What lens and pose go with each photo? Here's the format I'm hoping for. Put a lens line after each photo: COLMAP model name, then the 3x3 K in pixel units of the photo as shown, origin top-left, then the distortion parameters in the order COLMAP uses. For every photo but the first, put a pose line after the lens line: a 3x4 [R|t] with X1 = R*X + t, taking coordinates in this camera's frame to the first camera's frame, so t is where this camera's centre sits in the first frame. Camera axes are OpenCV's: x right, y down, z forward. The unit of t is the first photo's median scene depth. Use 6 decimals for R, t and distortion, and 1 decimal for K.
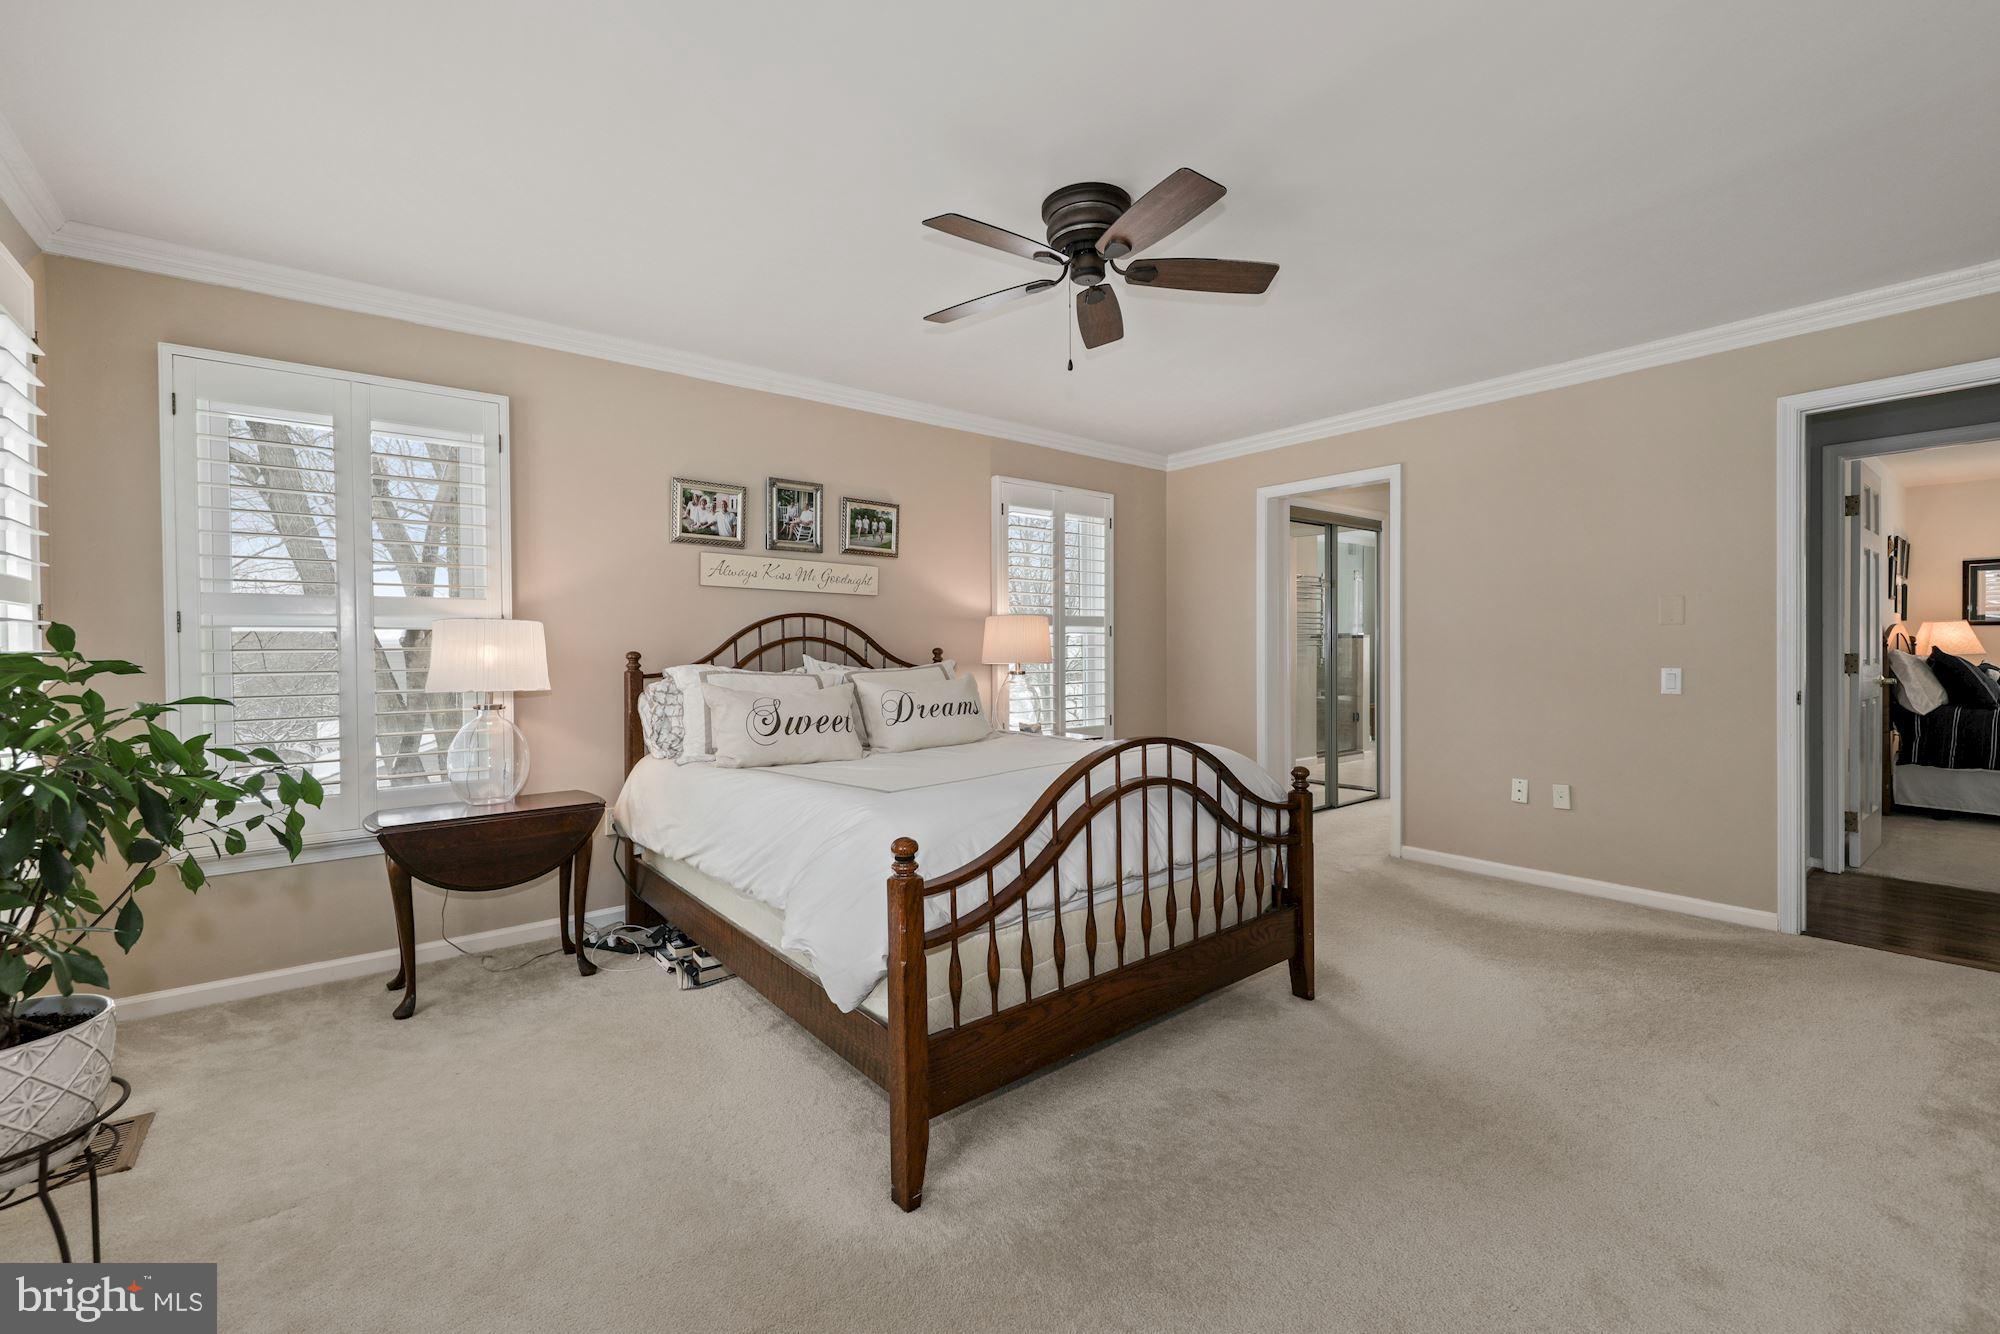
lens RADIAL K [[850.5, 0, 1011.9], [0, 850.5, 657.2], [0, 0, 1]] dist [-0.003651, 0.000246]
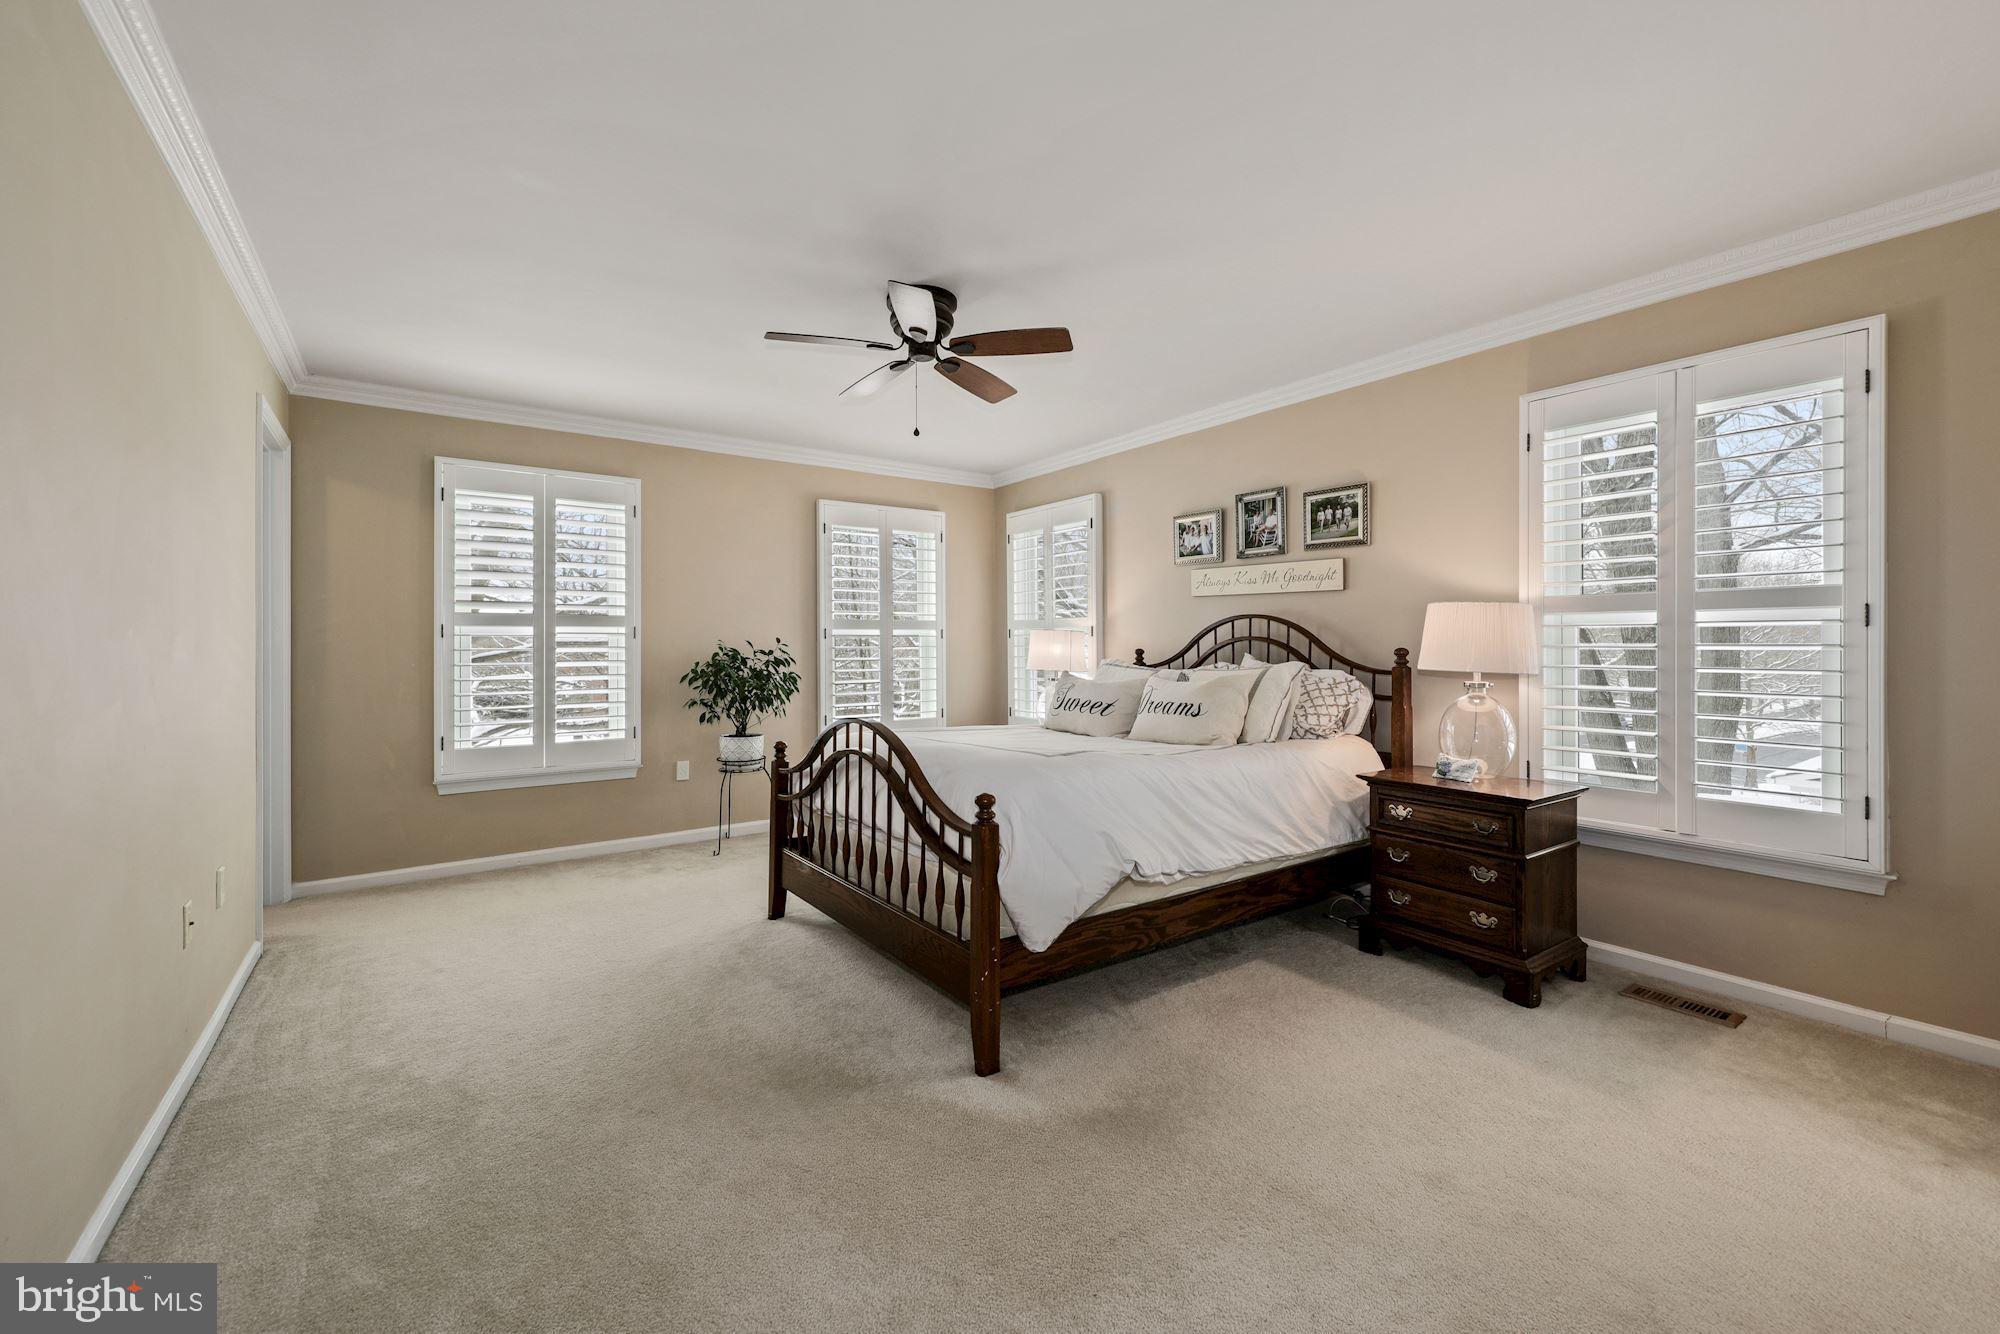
lens RADIAL K [[806.6, 0, 1010.1], [0, 806.6, 658.3], [0, 0, 1]] dist [0.001175, -0.000004]
pose [[-0.052740, 0.015896, -0.998482, 0.776816], [-0.011038, 0.999803, 0.016500, -0.010079], [0.998547, 0.011892, -0.052555, 0.740281]]
